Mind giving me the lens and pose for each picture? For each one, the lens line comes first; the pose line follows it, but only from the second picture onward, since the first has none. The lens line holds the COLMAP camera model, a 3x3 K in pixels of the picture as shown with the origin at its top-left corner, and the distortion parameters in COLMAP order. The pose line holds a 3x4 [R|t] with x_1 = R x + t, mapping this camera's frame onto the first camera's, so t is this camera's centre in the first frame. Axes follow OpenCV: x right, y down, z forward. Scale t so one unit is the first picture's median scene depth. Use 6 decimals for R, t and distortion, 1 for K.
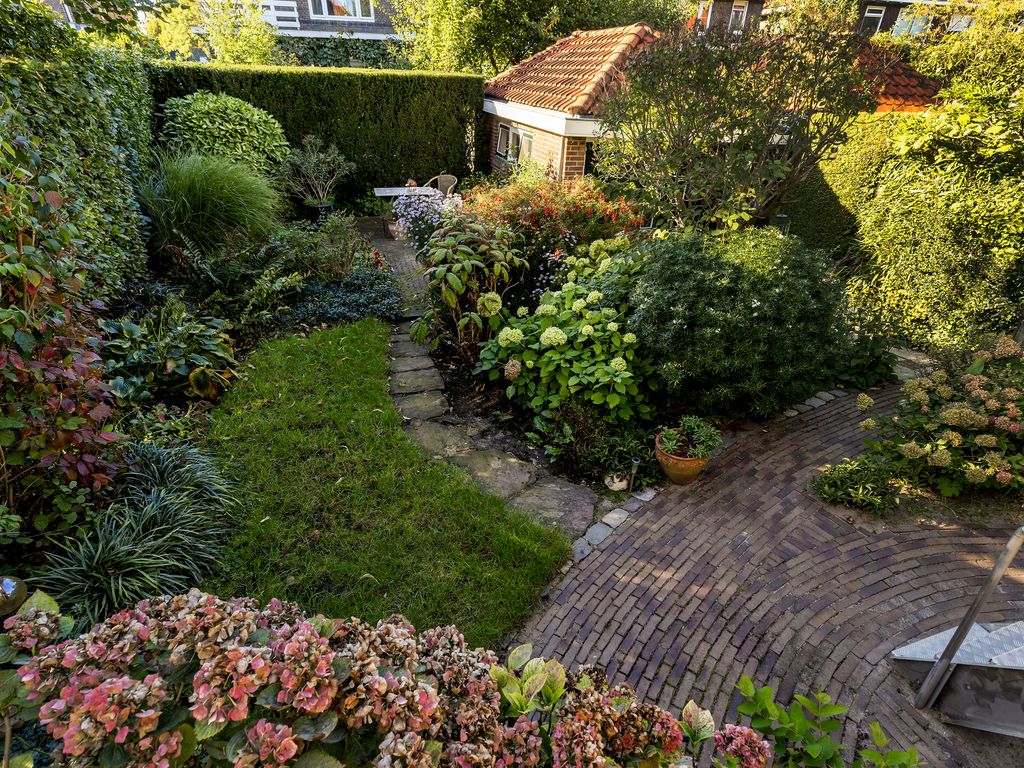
lens RADIAL K [[522.5, 0, 510.4], [0, 522.5, 377.1], [0, 0, 1]] dist [0.001820, 0.000047]
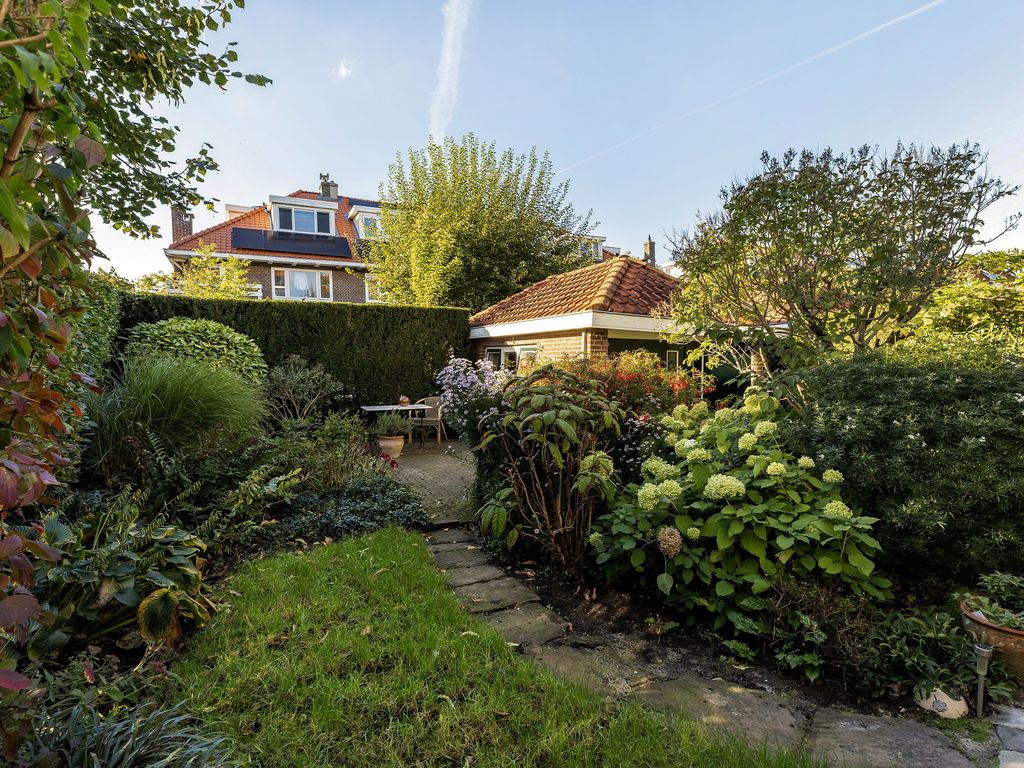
lens RADIAL K [[522.5, 0, 510.4], [0, 522.5, 377.1], [0, 0, 1]] dist [0.001820, 0.000047]
pose [[0.987635, -0.026174, 0.154573, -0.217015], [0.096985, 0.876658, -0.471237, 0.069345], [-0.123173, 0.480401, 0.868356, 0.236724]]
